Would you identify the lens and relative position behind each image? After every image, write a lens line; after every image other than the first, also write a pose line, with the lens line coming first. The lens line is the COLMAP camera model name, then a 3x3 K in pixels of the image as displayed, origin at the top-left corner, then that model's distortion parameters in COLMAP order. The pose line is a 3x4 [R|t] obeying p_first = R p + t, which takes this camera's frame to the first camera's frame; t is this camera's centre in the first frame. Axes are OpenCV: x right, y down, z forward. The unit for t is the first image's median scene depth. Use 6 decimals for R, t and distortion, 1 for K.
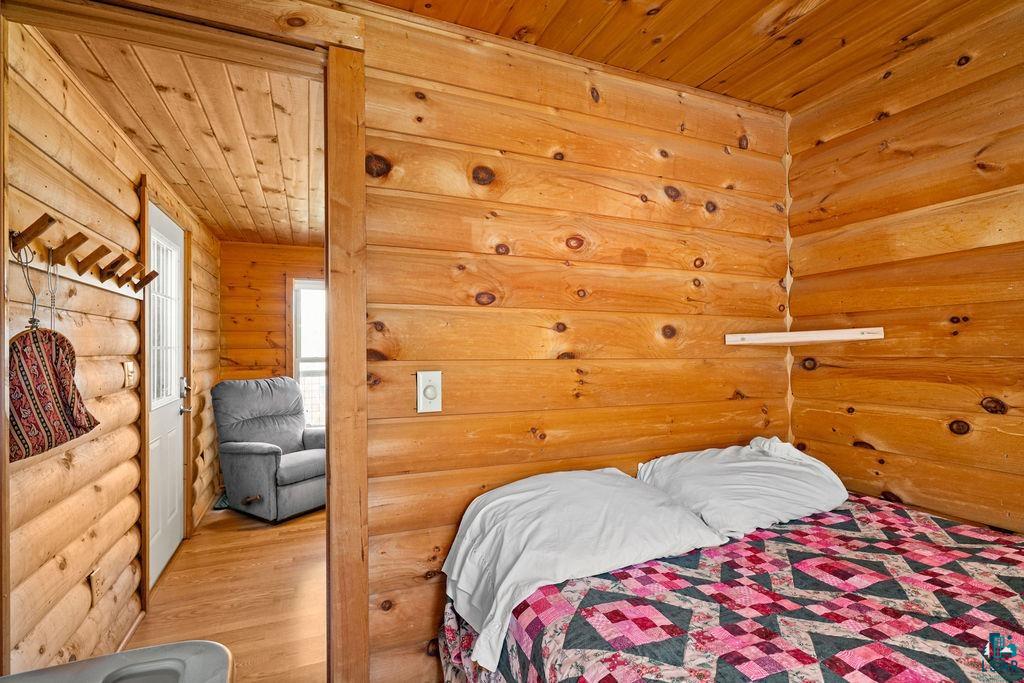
lens RADIAL K [[493.1, 0, 507.2], [0, 493.1, 340.4], [0, 0, 1]] dist [0.002429, 0.000868]
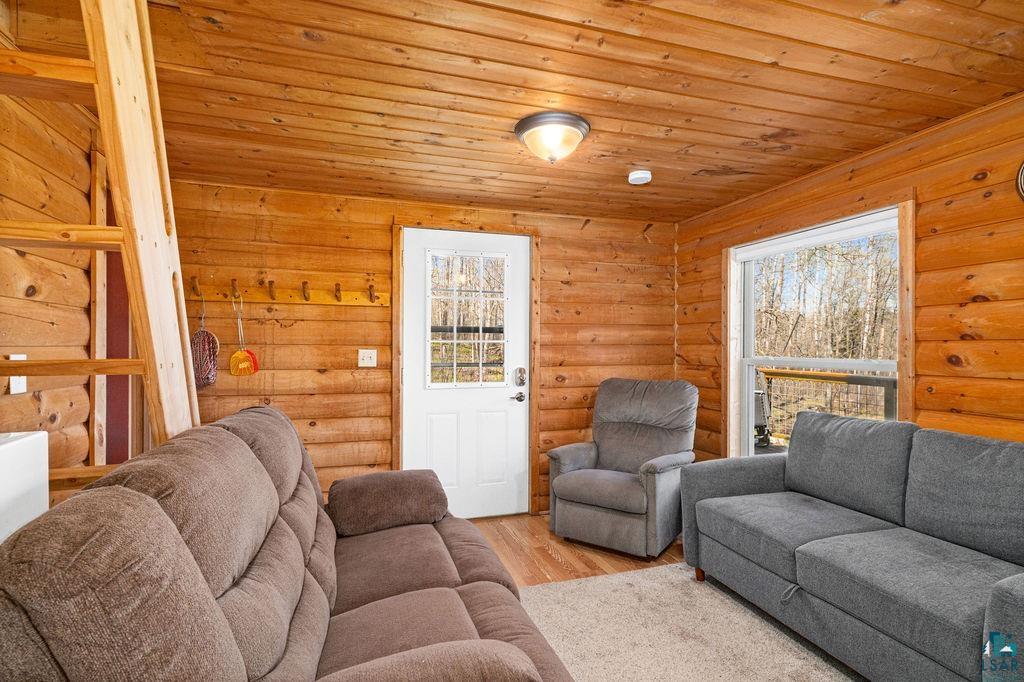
lens RADIAL K [[507.4, 0, 514.9], [0, 507.4, 344.6], [0, 0, 1]] dist [-0.001309, -0.000247]
pose [[-0.070042, 0.007748, -0.997514, 0.414889], [0.005566, 0.999957, 0.007376, 0.011345], [0.997528, -0.005036, -0.070082, 0.905050]]
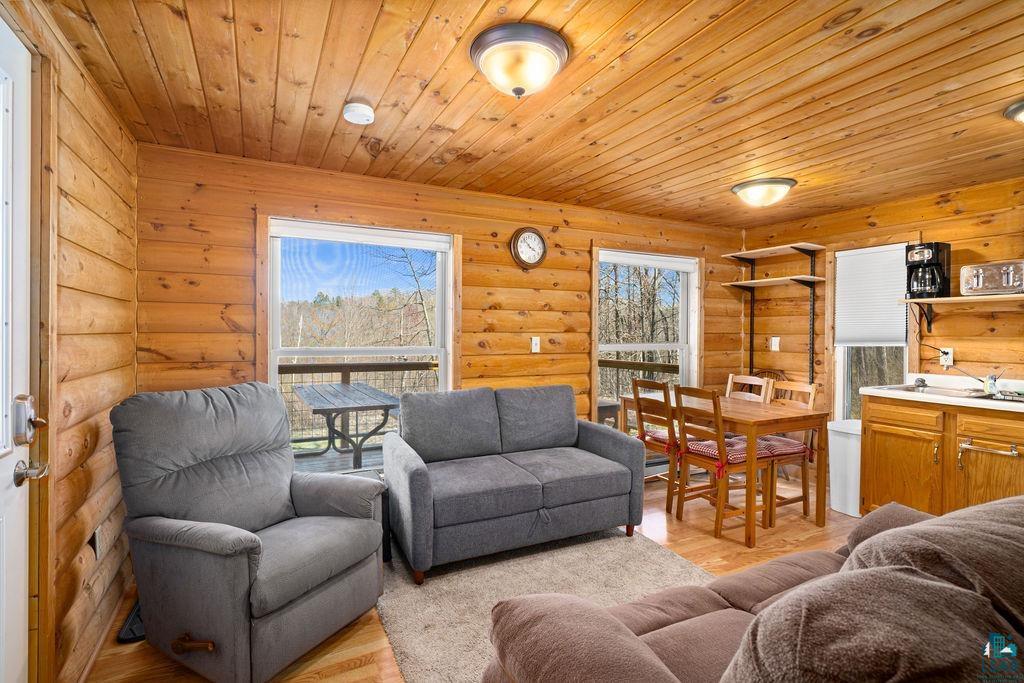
lens RADIAL K [[493.1, 0, 507.2], [0, 493.1, 340.4], [0, 0, 1]] dist [0.002429, 0.000868]
pose [[0.995904, 0.013402, 0.089421, -0.242167], [-0.015013, 0.999737, 0.017364, 0.012287], [-0.089165, -0.018636, 0.995843, 0.461061]]
